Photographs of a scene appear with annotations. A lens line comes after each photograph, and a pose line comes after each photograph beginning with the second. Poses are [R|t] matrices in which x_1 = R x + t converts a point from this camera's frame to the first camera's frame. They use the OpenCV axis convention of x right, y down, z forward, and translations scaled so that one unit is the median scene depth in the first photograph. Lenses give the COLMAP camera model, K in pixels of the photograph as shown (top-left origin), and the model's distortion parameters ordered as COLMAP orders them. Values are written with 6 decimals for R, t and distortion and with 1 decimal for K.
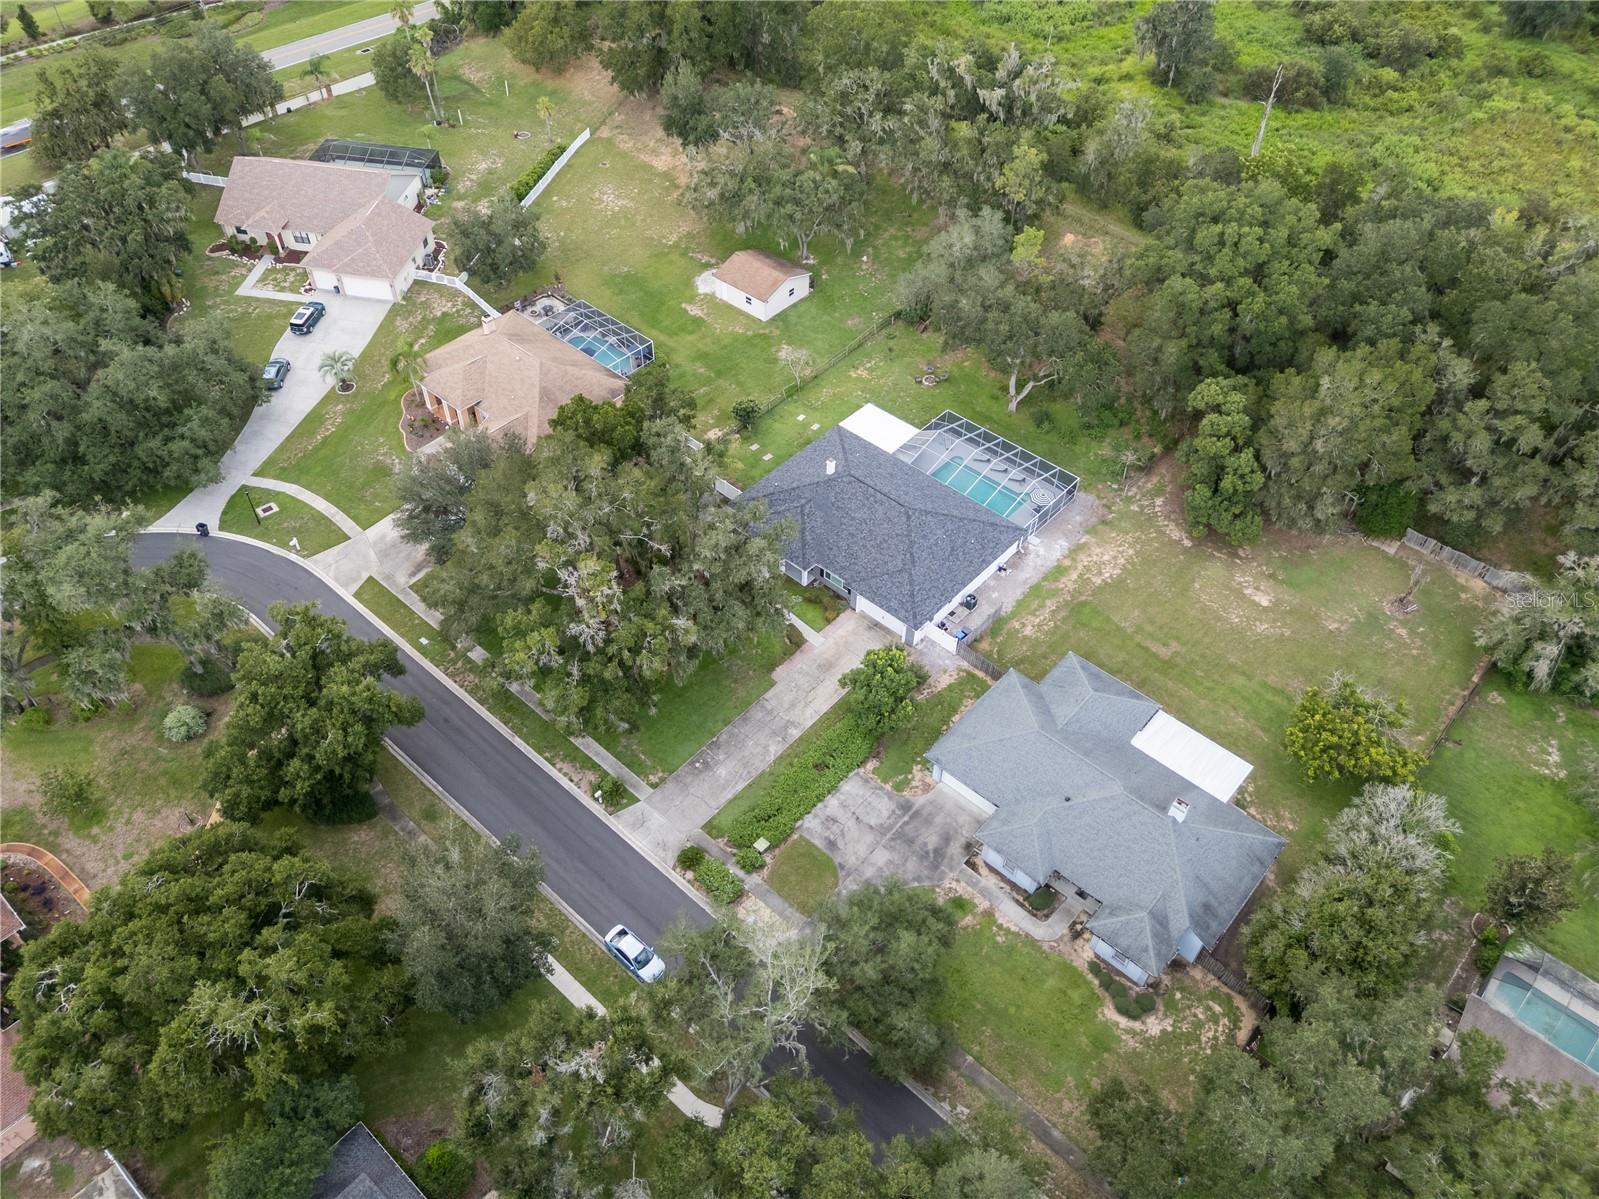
lens RADIAL K [[1188.6, 0, 799.5], [0, 1188.6, 599.5], [0, 0, 1]] dist [0.079608, -0.068041]
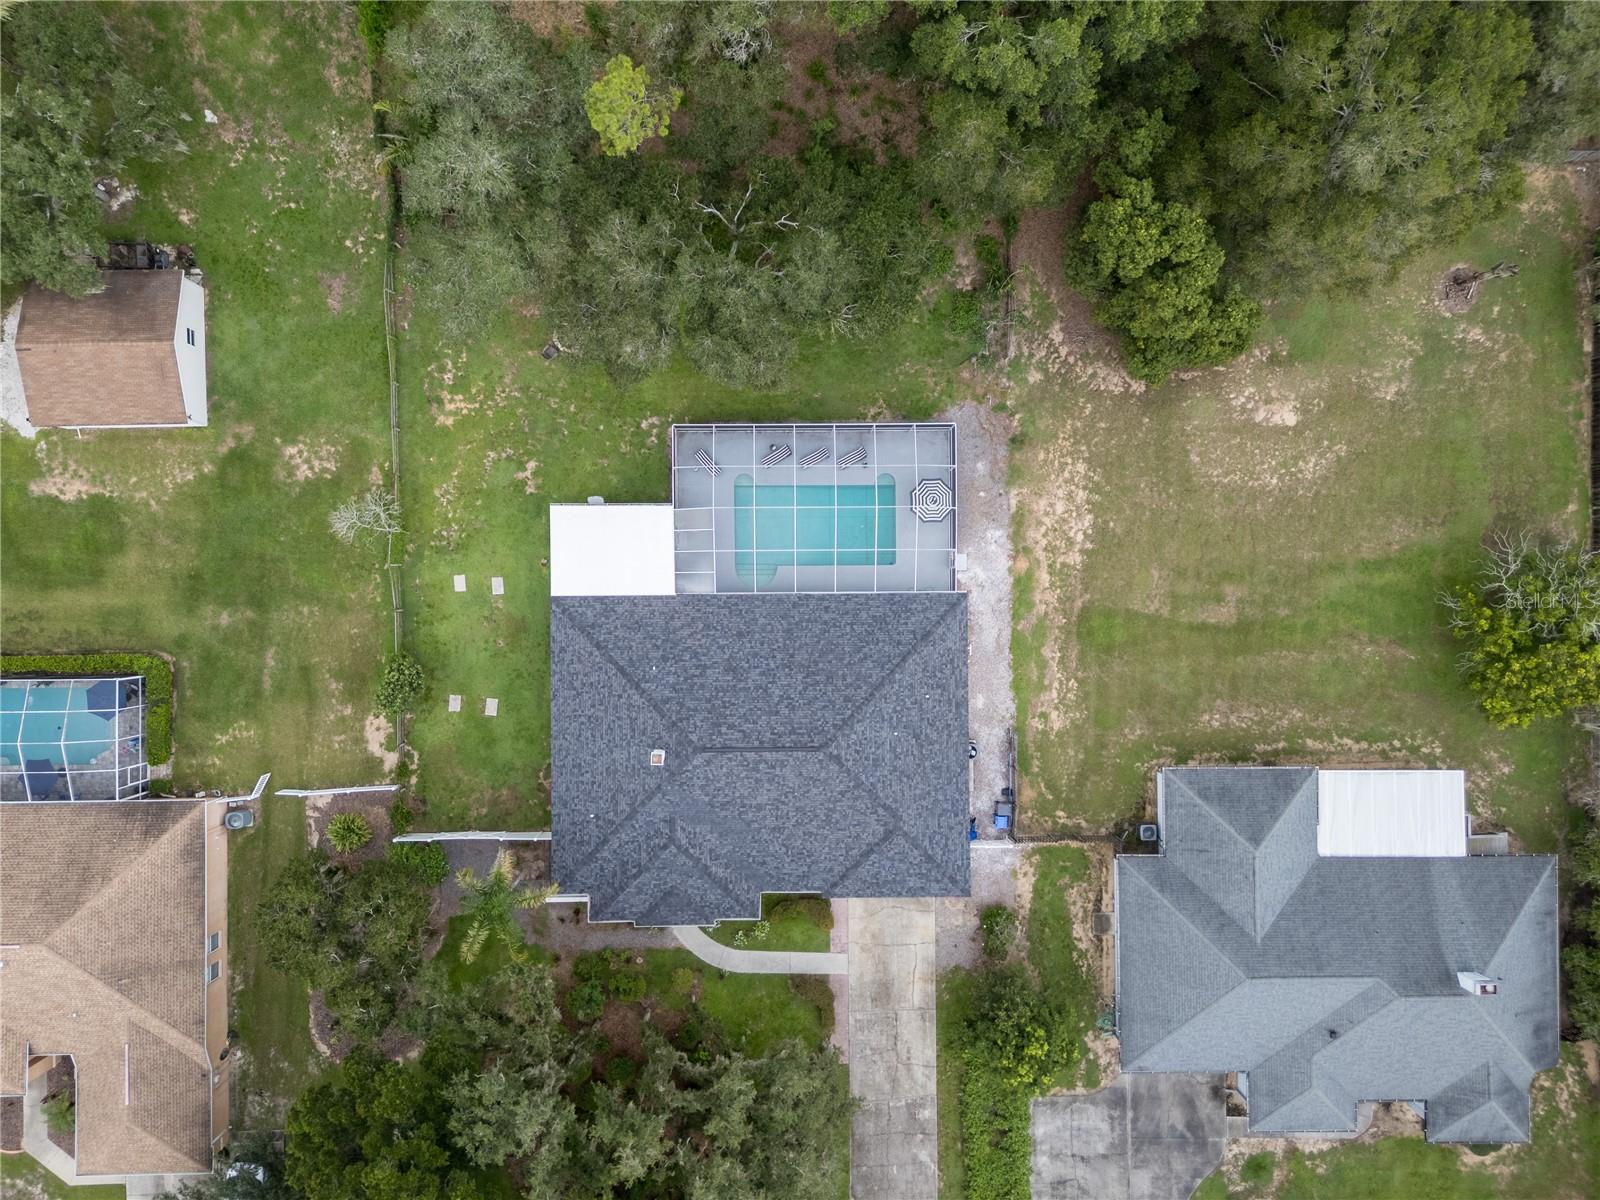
lens RADIAL K [[1189.3, 0, 800.0], [0, 1189.3, 600.0], [0, 0, 1]] dist [0.079608, -0.068041]
pose [[0.743890, -0.668276, -0.005880, 0.134133], [0.482877, 0.531389, 0.696029, -0.530320], [-0.462015, -0.520608, 0.717990, 0.620674]]
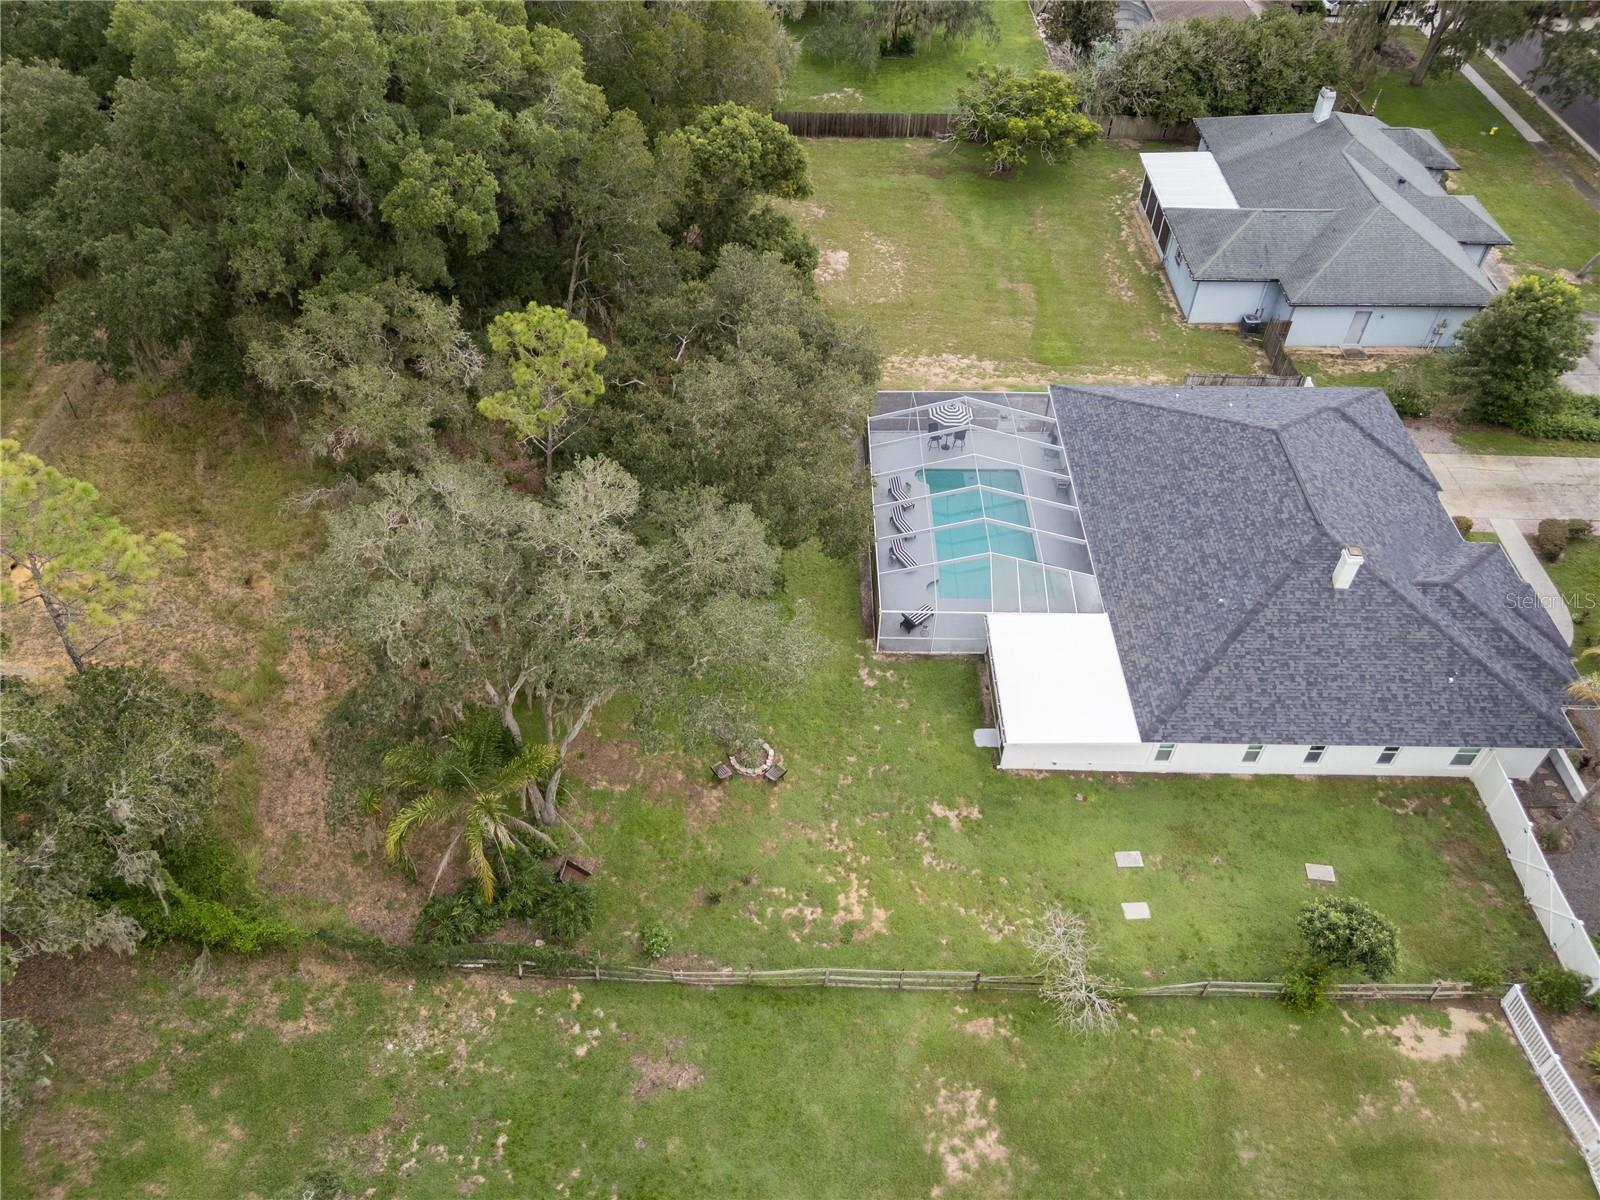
lens RADIAL K [[1189.3, 0, 800.0], [0, 1189.3, 600.0], [0, 0, 1]] dist [0.079608, -0.068041]
pose [[-0.663230, -0.551649, 0.505776, -0.069815], [0.524981, 0.138734, 0.839731, -0.589234], [-0.533405, 0.822457, 0.197593, 1.062147]]
